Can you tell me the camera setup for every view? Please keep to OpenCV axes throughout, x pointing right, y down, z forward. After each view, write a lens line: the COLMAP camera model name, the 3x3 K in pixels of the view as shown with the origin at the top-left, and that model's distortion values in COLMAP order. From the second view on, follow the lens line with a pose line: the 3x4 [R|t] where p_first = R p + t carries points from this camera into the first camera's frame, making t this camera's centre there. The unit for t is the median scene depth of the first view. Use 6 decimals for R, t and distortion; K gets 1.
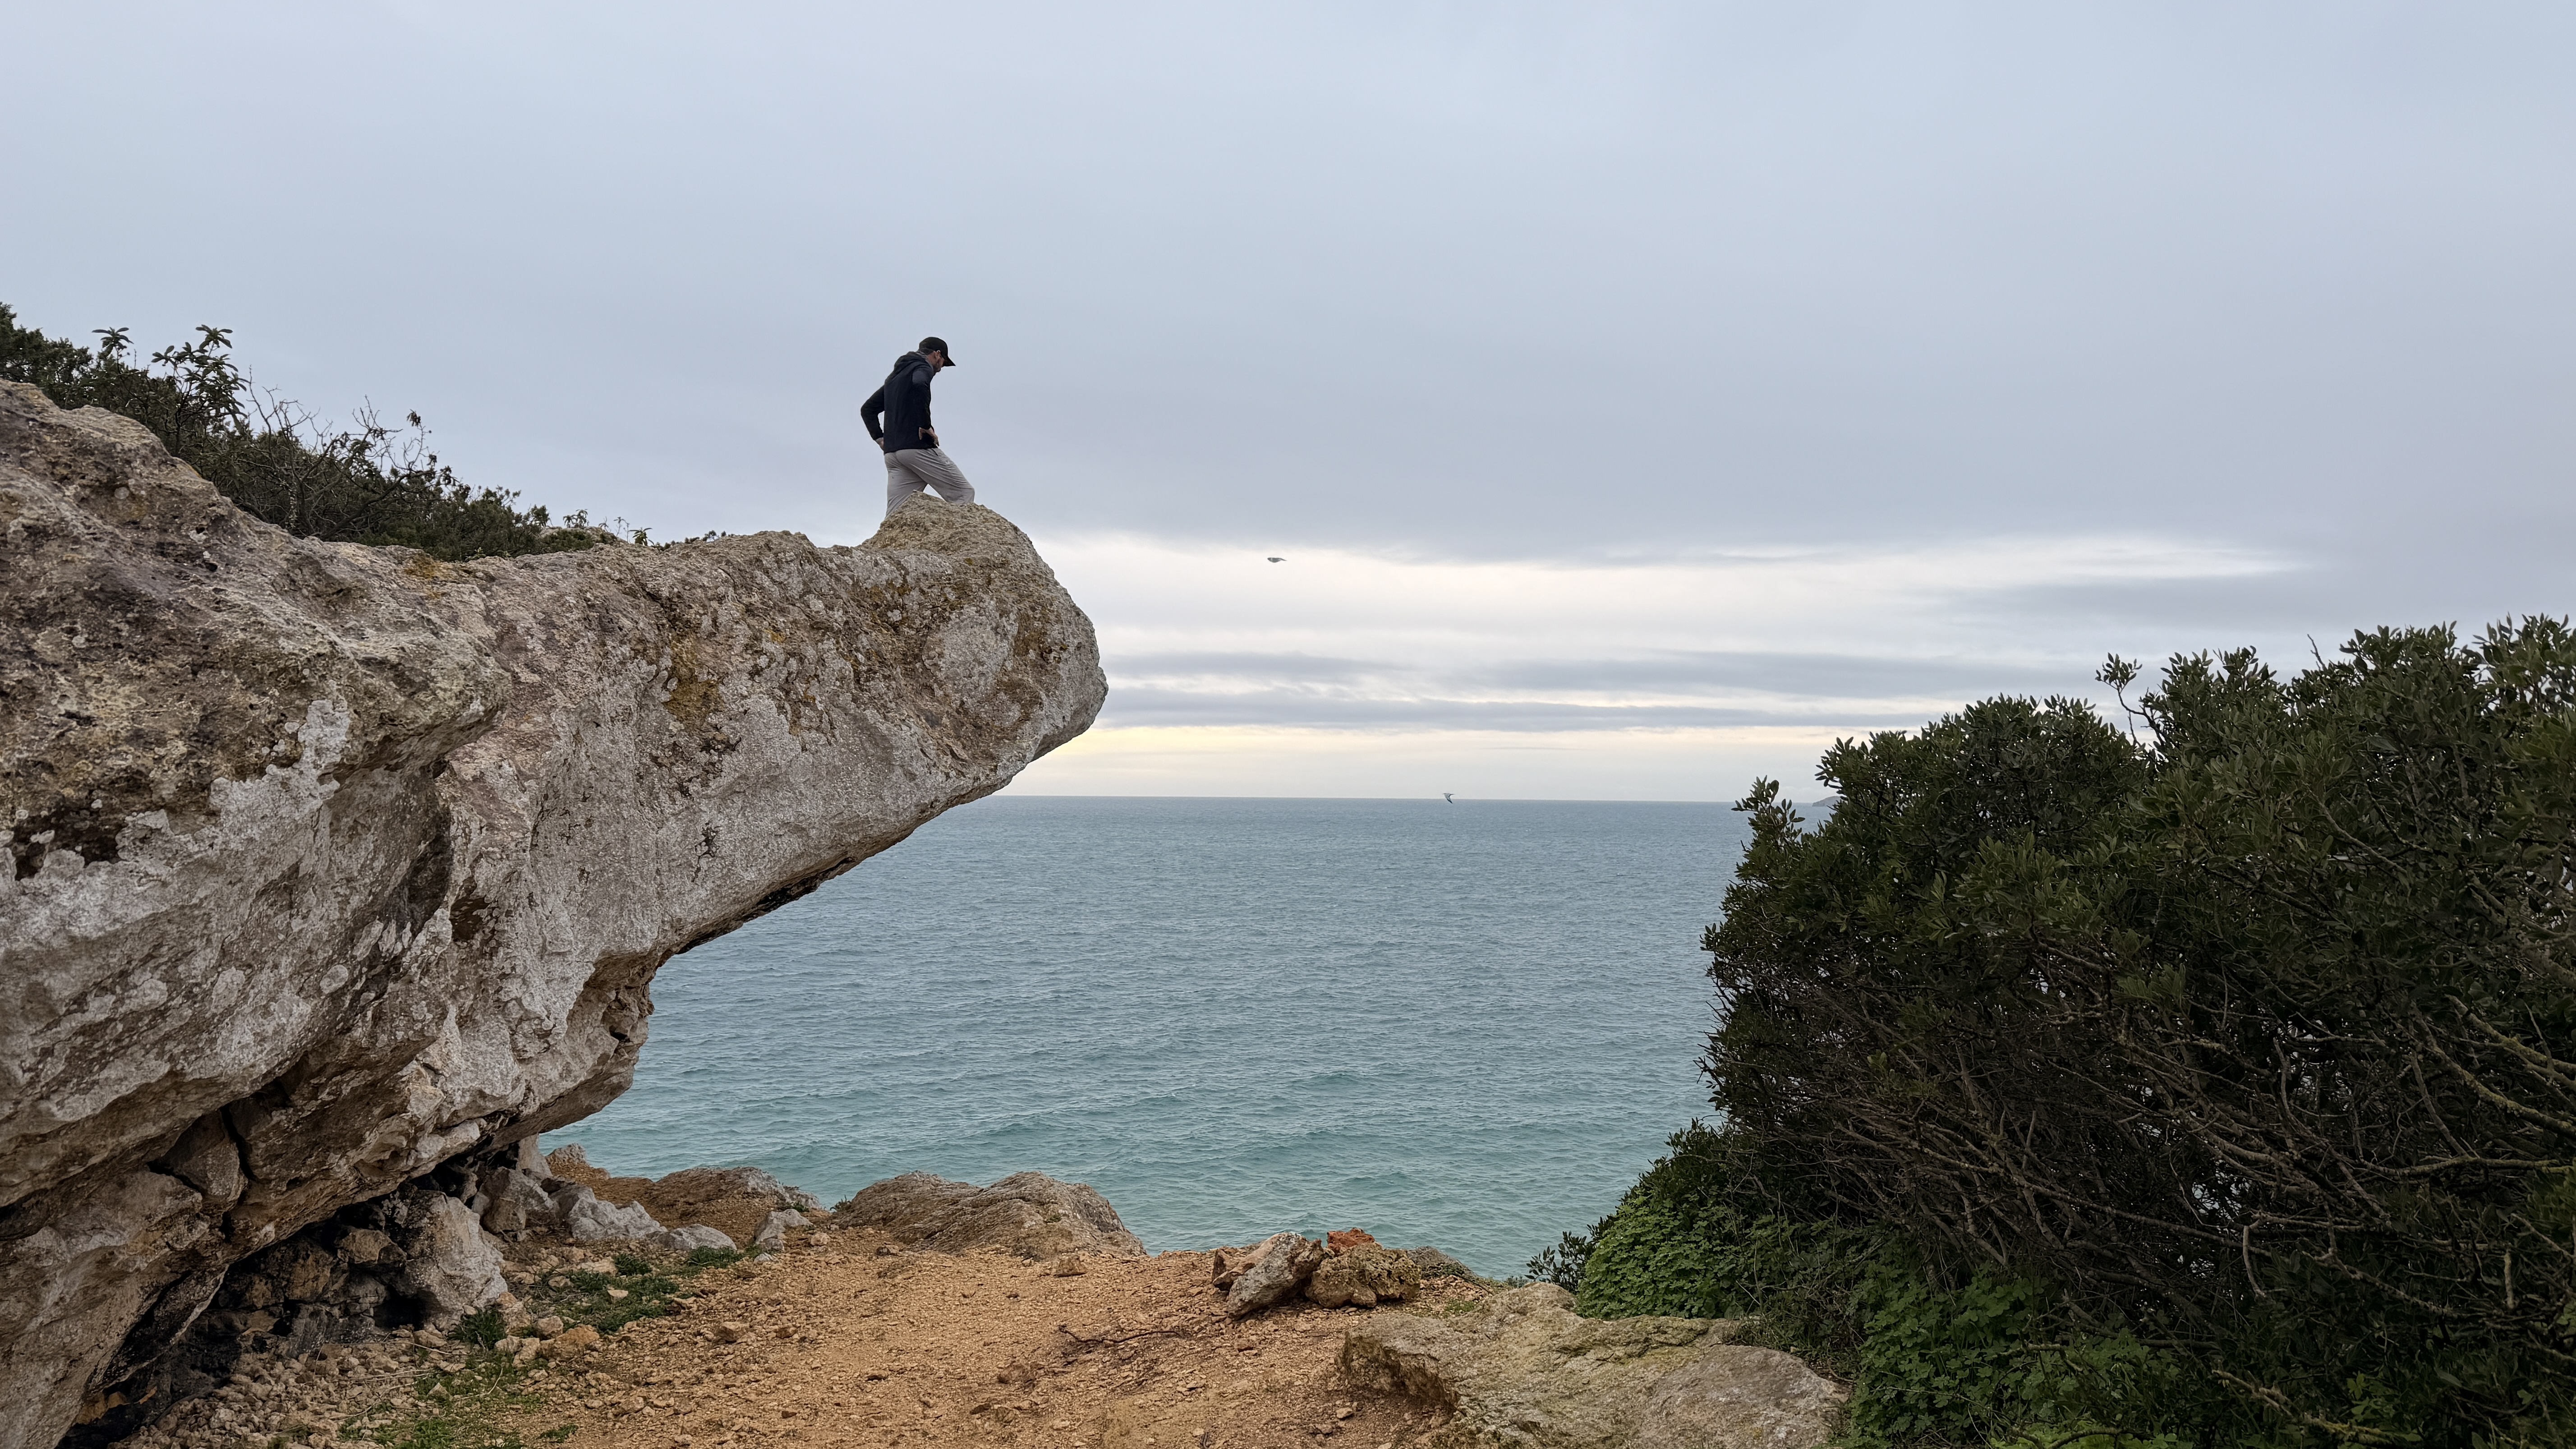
lens RADIAL K [[1825.7, 0, 1288.0], [0, 1825.7, 724.2], [0, 0, 1]] dist [0.000783, 0.000078]
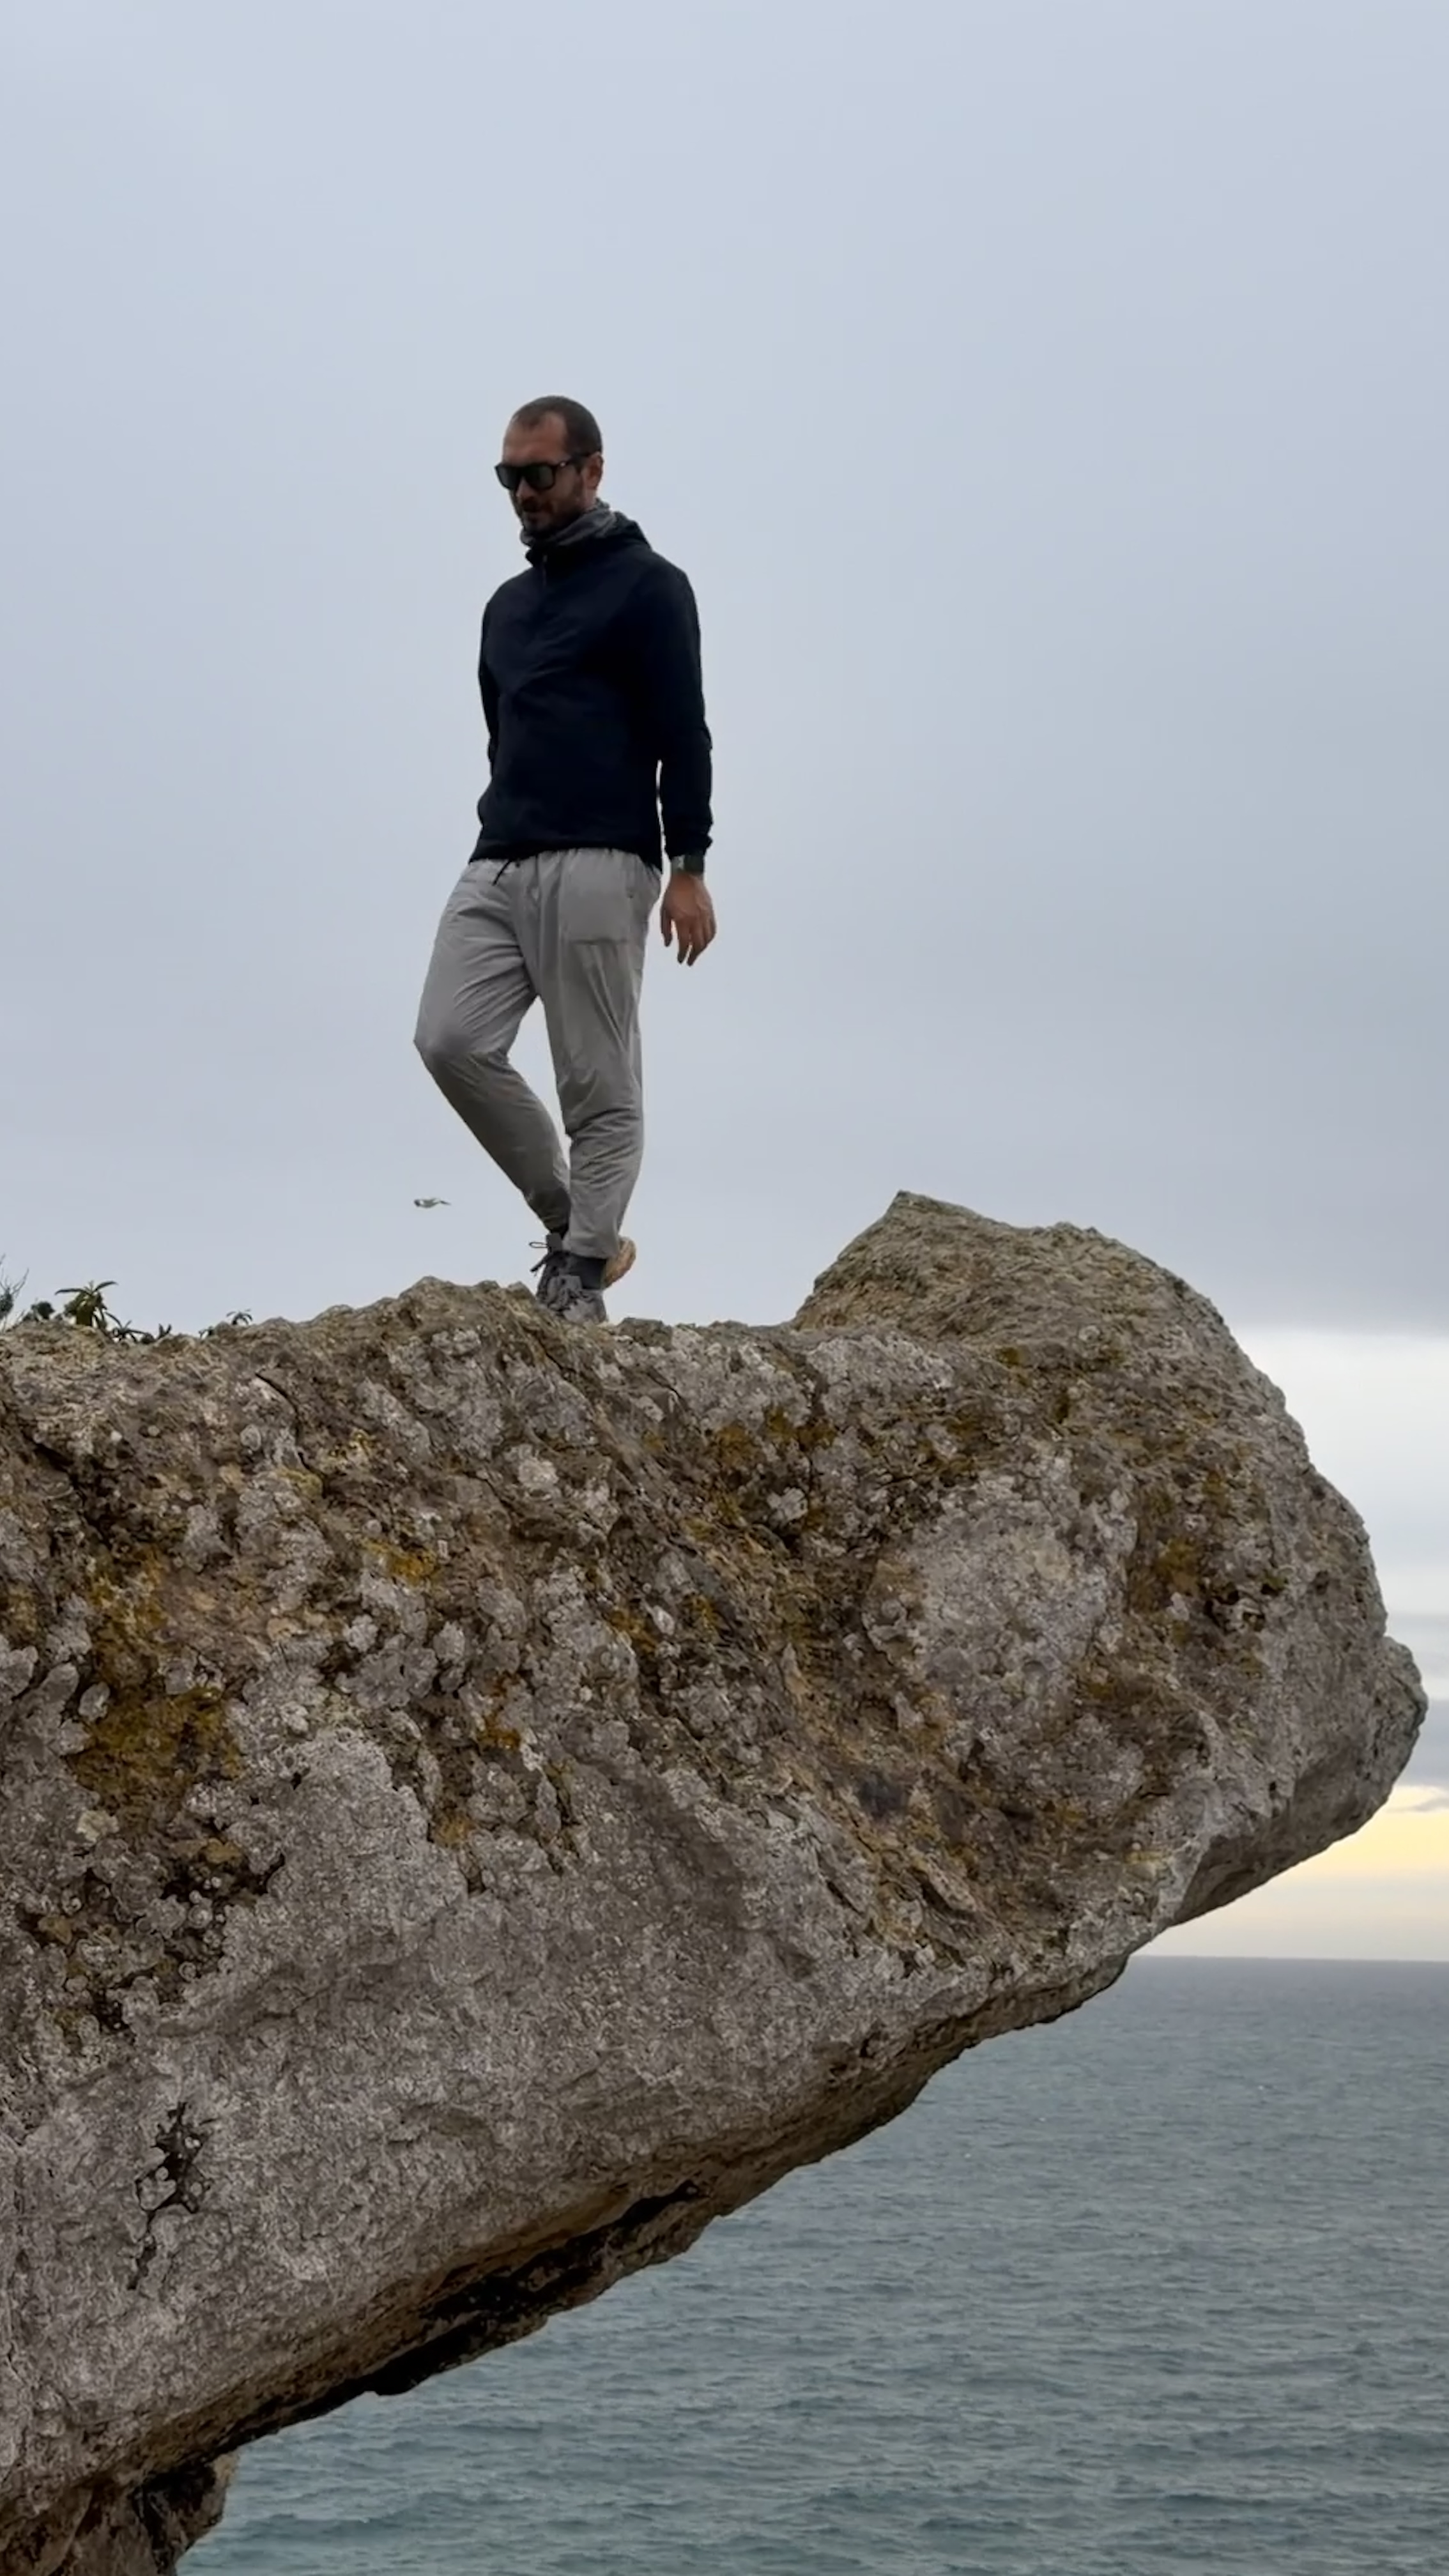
lens RADIAL K [[3741.1, 0, 725.6], [0, 3741.1, 1291.1], [0, 0, 1]] dist [0.136156, 0.000000]
pose [[0.948544, -0.048066, -0.312975, 0.008248], [0.006349, 0.991100, -0.132968, -0.003227], [0.316580, 0.124139, 0.940408, 0.321642]]
